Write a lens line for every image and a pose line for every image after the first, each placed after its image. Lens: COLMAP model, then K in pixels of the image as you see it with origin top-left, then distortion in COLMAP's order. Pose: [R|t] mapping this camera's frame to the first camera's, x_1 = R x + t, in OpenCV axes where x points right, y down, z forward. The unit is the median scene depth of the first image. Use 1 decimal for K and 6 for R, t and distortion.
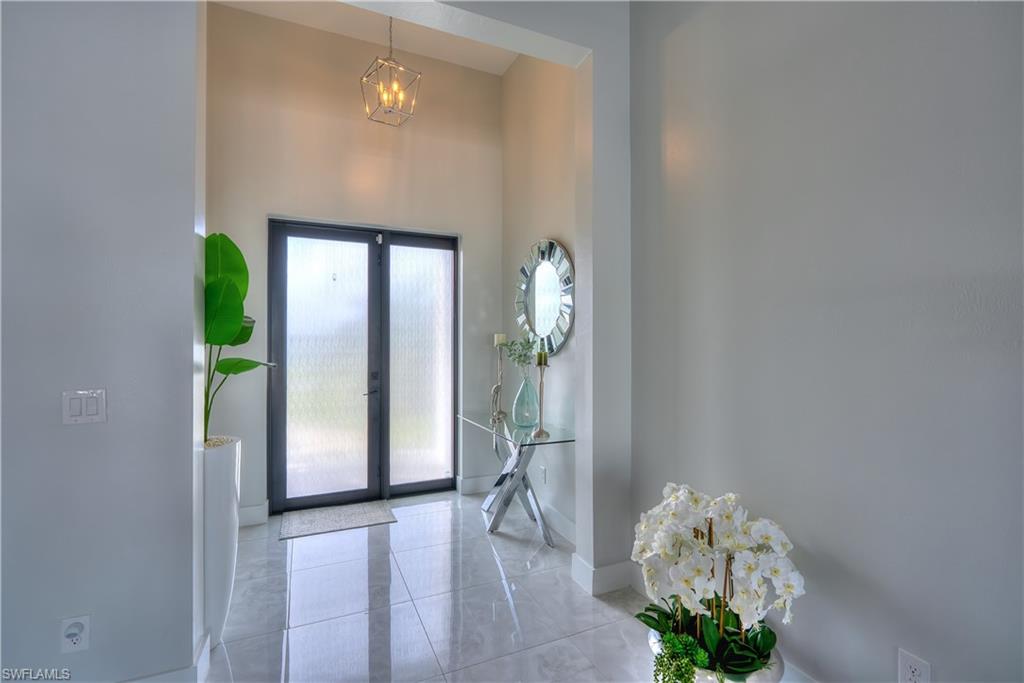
lens RADIAL K [[460.7, 0, 503.7], [0, 460.7, 343.6], [0, 0, 1]] dist [-0.004646, -0.000036]
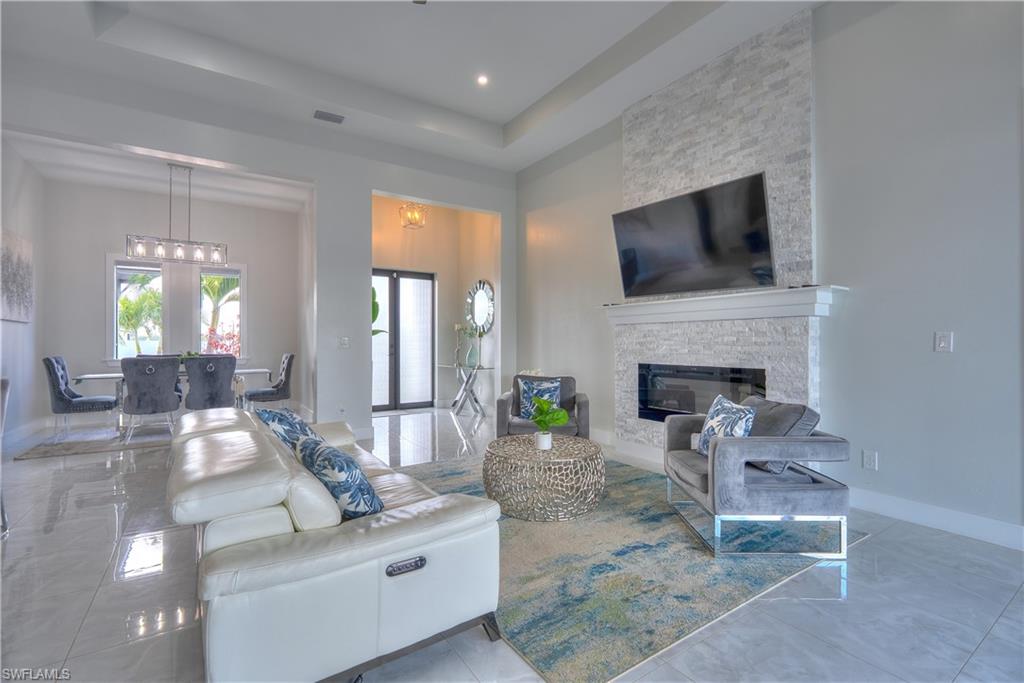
lens RADIAL K [[460.7, 0, 508.6], [0, 460.7, 340.0], [0, 0, 1]] dist [-0.004646, -0.000036]
pose [[0.985168, -0.004436, 0.171536, -0.136766], [0.002739, 0.999945, 0.010130, 0.028247], [-0.171572, -0.009510, 0.985126, -1.022397]]
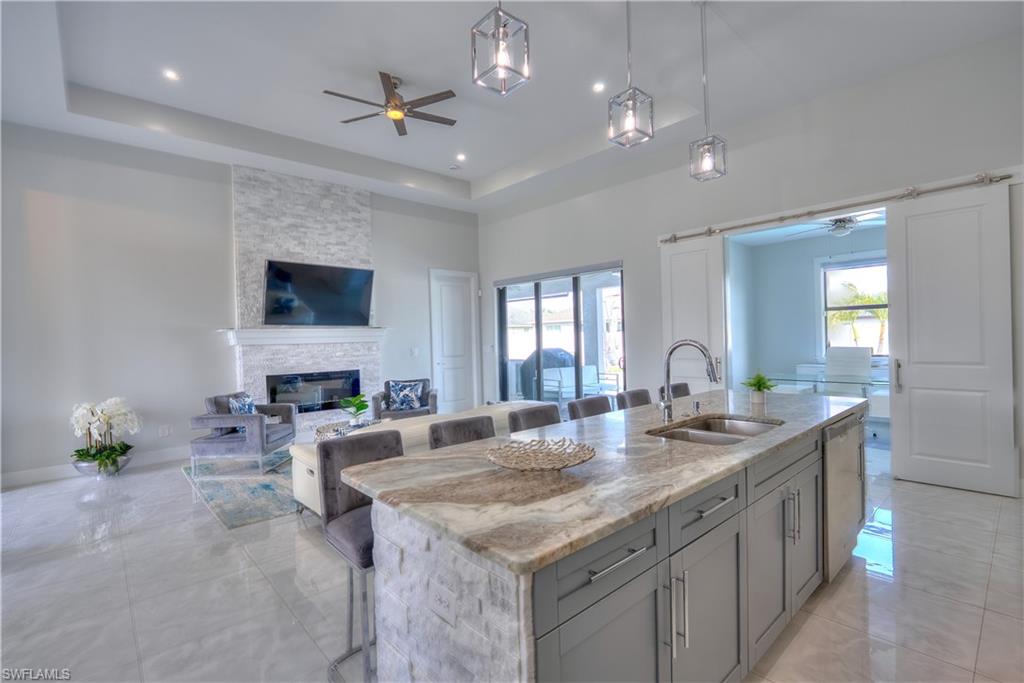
lens RADIAL K [[460.7, 0, 510.9], [0, 460.7, 342.0], [0, 0, 1]] dist [-0.004646, -0.000036]
pose [[-0.317028, 0.001389, 0.948415, -2.761090], [0.014052, 0.999896, 0.003233, -0.043255], [-0.948312, 0.014352, -0.317015, 0.831256]]
